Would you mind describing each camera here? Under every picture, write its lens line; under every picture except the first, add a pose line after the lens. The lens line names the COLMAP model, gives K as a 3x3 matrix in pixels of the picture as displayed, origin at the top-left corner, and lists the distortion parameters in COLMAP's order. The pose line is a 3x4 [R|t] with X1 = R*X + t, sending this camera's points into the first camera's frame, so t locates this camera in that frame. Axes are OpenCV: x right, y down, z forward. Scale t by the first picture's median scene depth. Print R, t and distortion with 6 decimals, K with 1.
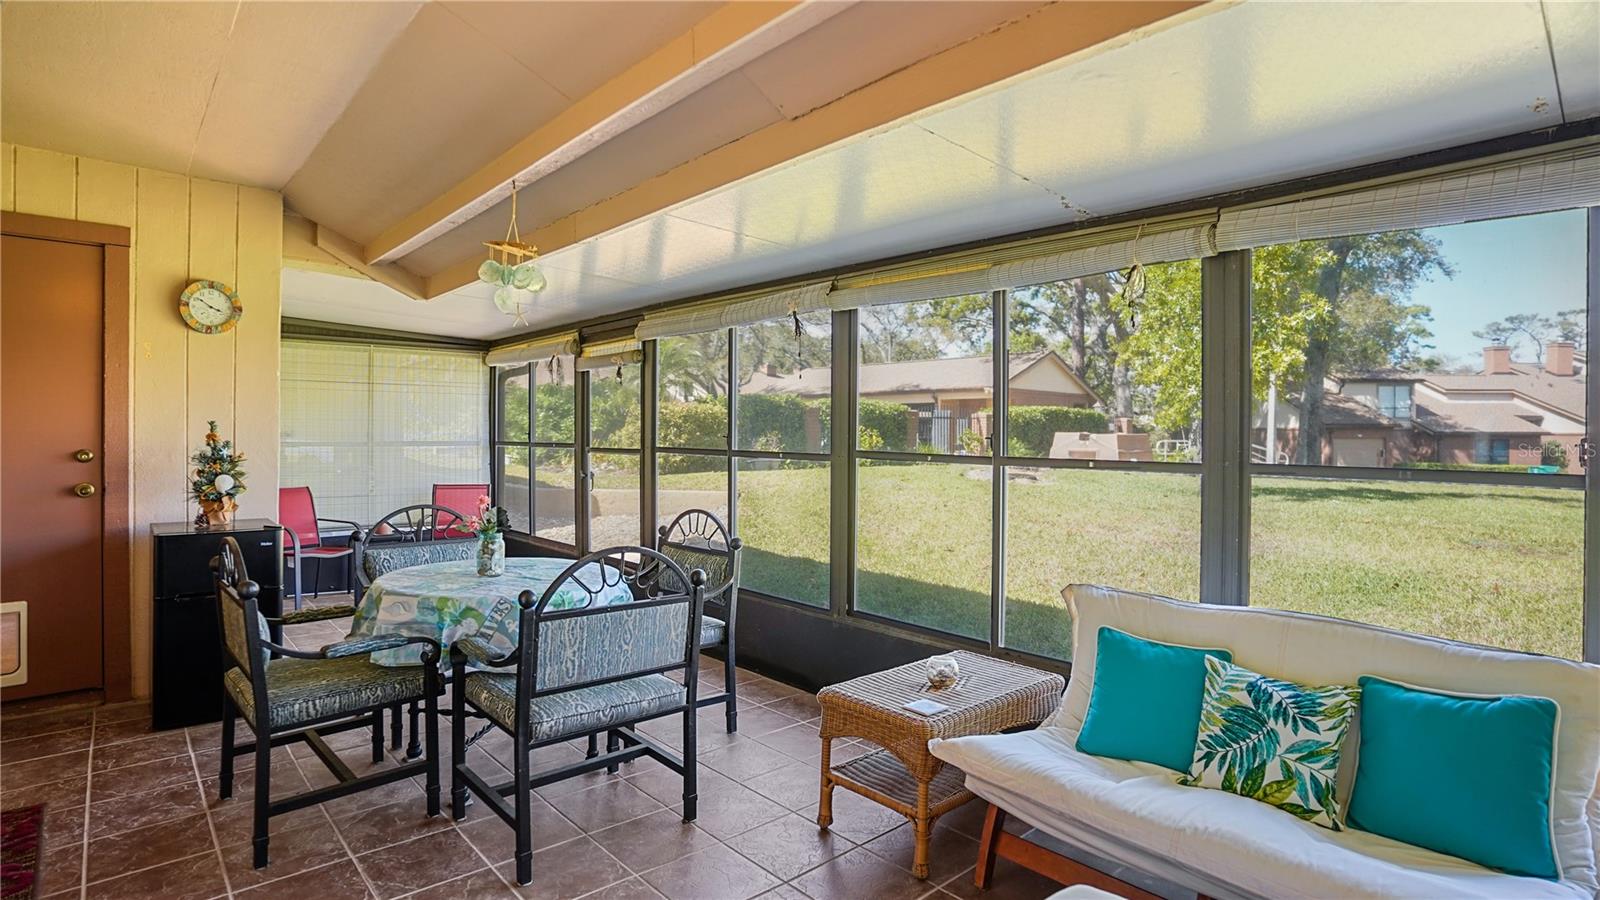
lens RADIAL K [[799.7, 0, 792.5], [0, 799.7, 459.2], [0, 0, 1]] dist [-0.077417, 0.038841]
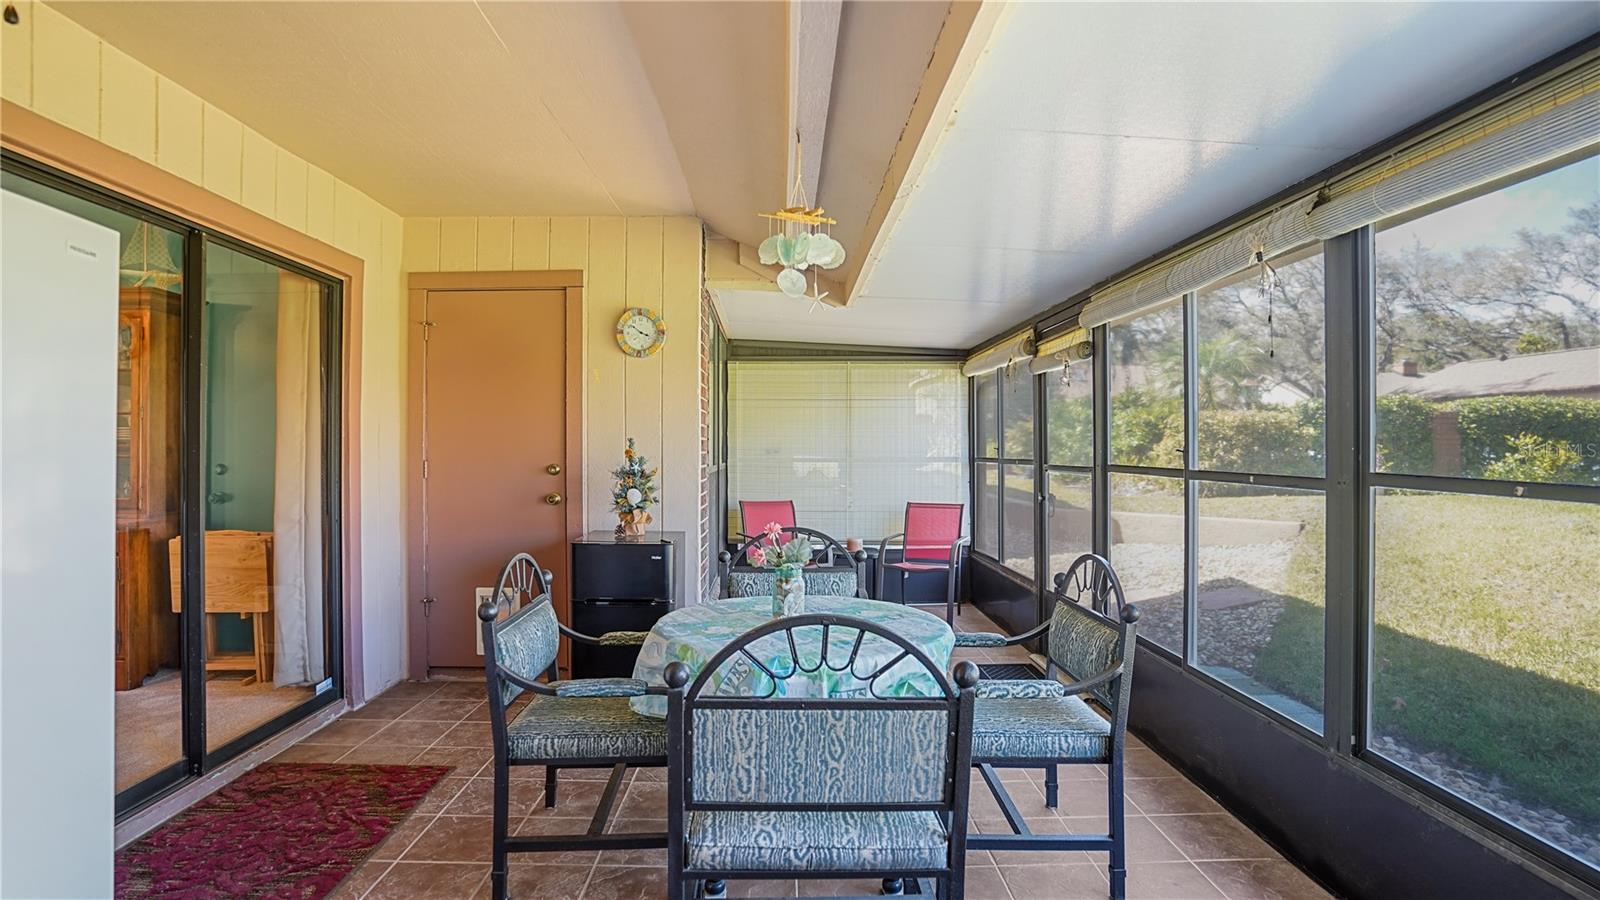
lens RADIAL K [[792.0, 0, 798.9], [0, 792.0, 454.8], [0, 0, 1]] dist [-0.087352, 0.042551]
pose [[0.754188, -0.002923, -0.656652, 0.132791], [-0.014521, 0.999671, -0.021128, -0.006207], [0.656498, 0.025470, 0.753897, 0.315316]]
